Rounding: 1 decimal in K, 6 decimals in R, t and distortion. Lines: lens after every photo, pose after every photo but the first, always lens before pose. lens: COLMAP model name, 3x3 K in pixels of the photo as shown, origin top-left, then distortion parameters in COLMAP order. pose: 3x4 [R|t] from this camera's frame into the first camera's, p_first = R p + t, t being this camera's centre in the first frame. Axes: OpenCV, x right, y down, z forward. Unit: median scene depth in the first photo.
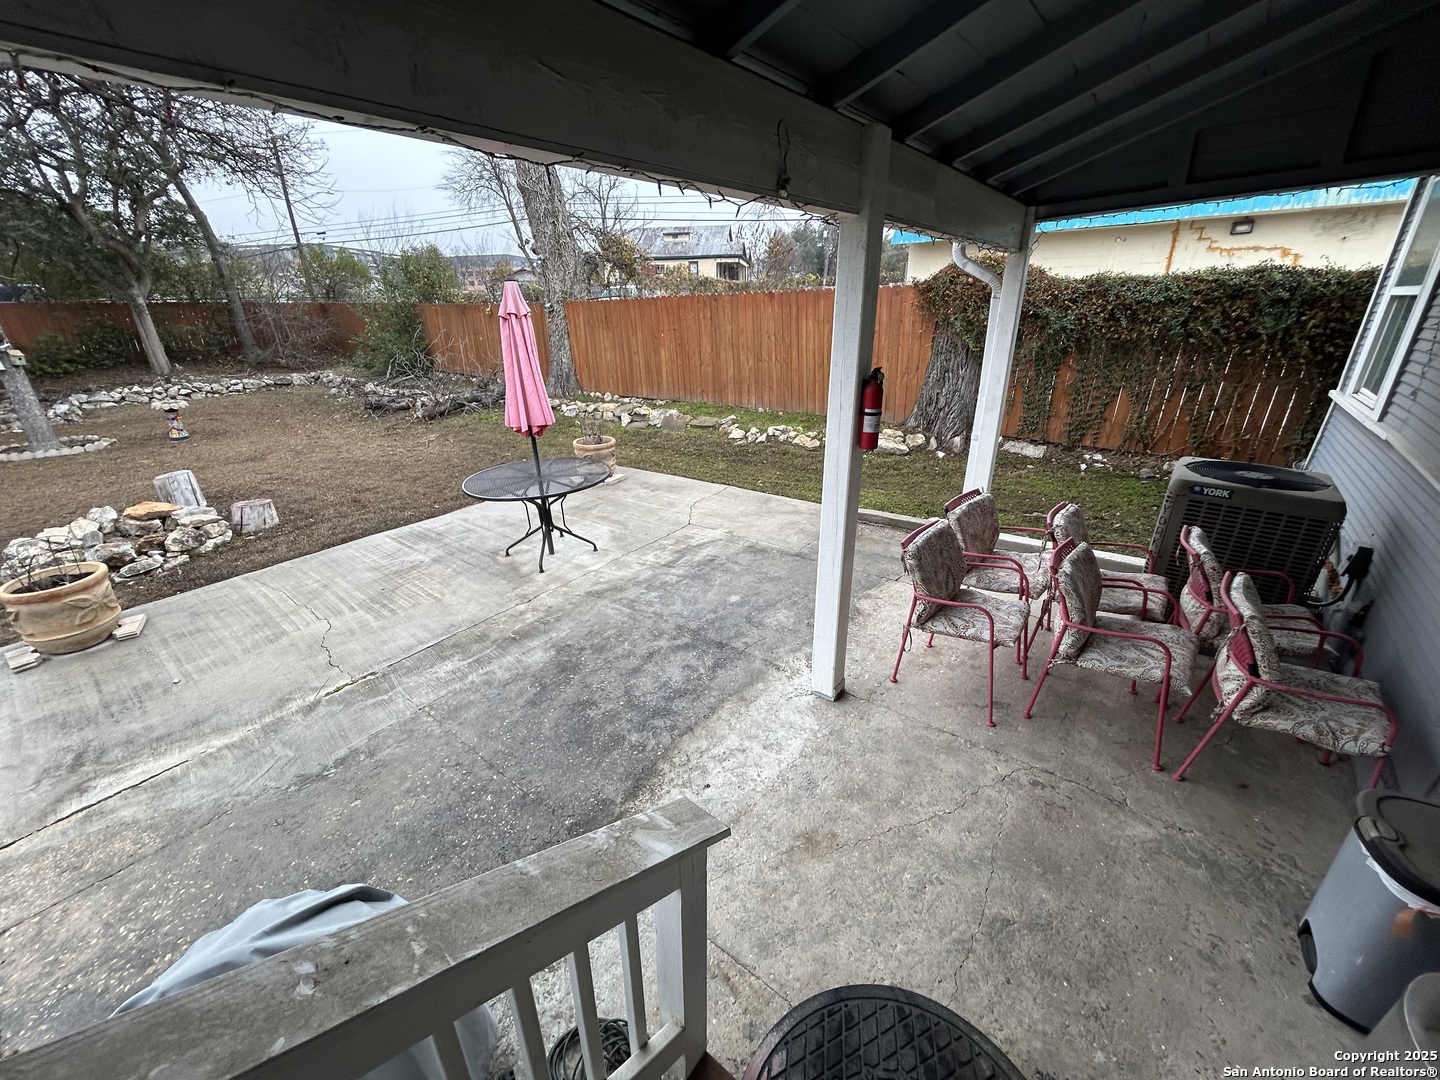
lens RADIAL K [[578.7, 0, 719.8], [0, 578.7, 544.4], [0, 0, 1]] dist [-0.005051, 0.000394]
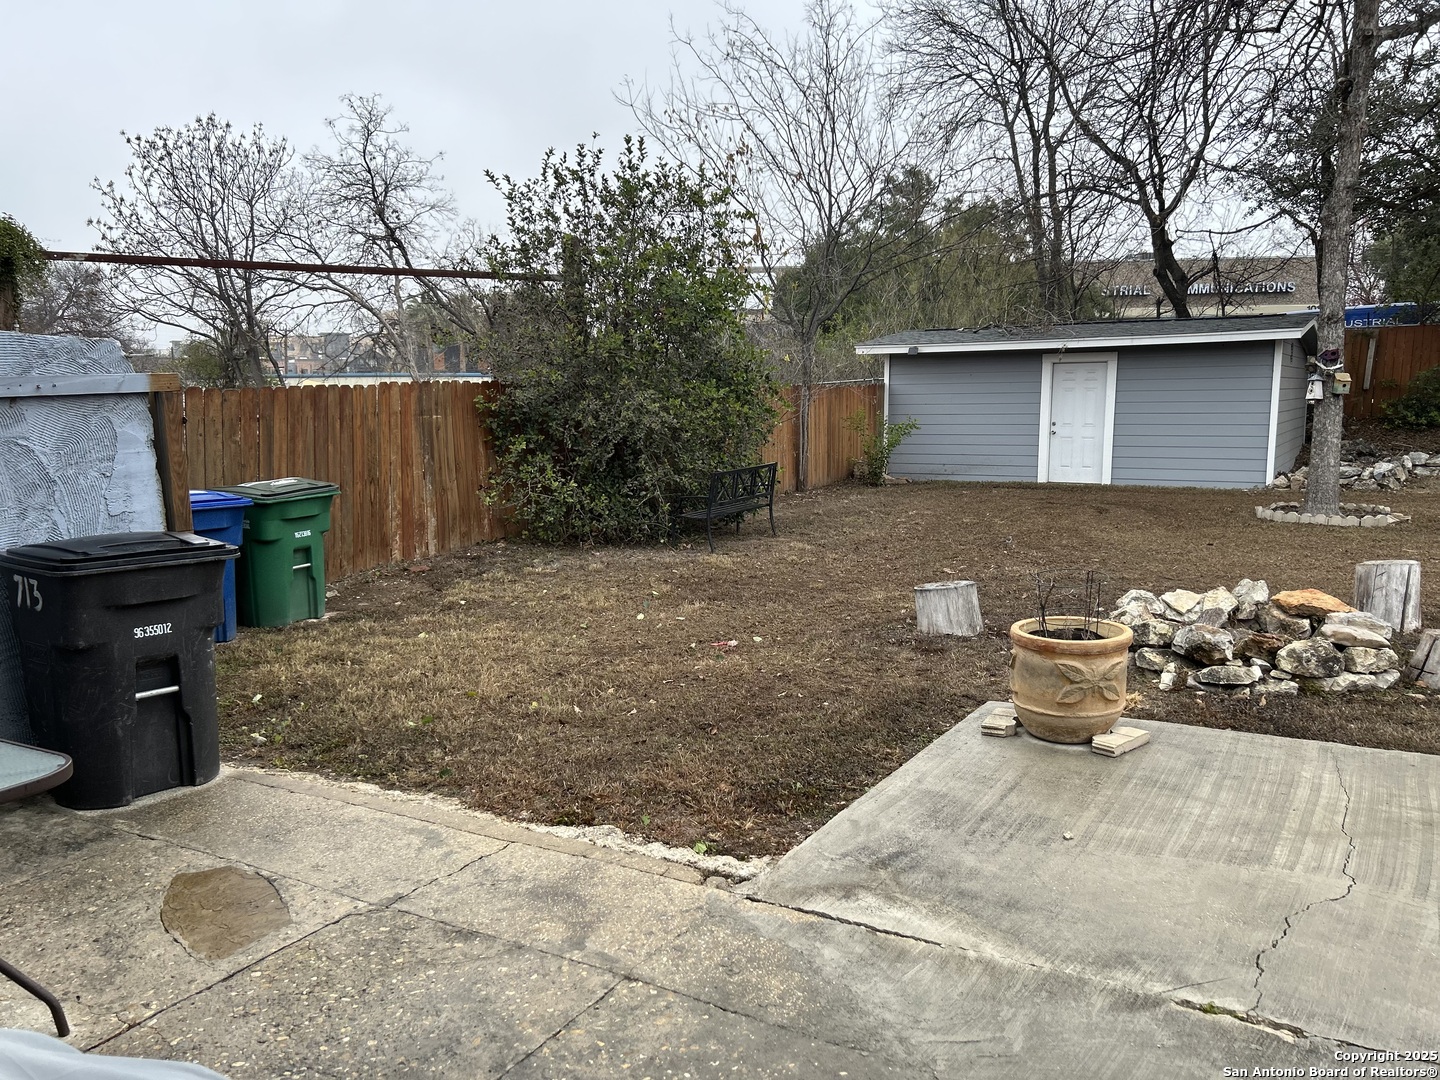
lens RADIAL K [[1087.7, 0, 719.0], [0, 1087.7, 541.9], [0, 0, 1]] dist [0.028610, -0.001732]
pose [[0.121547, 0.154041, -0.980560, 0.022539], [-0.369128, 0.924047, 0.099407, -0.008933], [0.921396, 0.349870, 0.169176, 0.342769]]
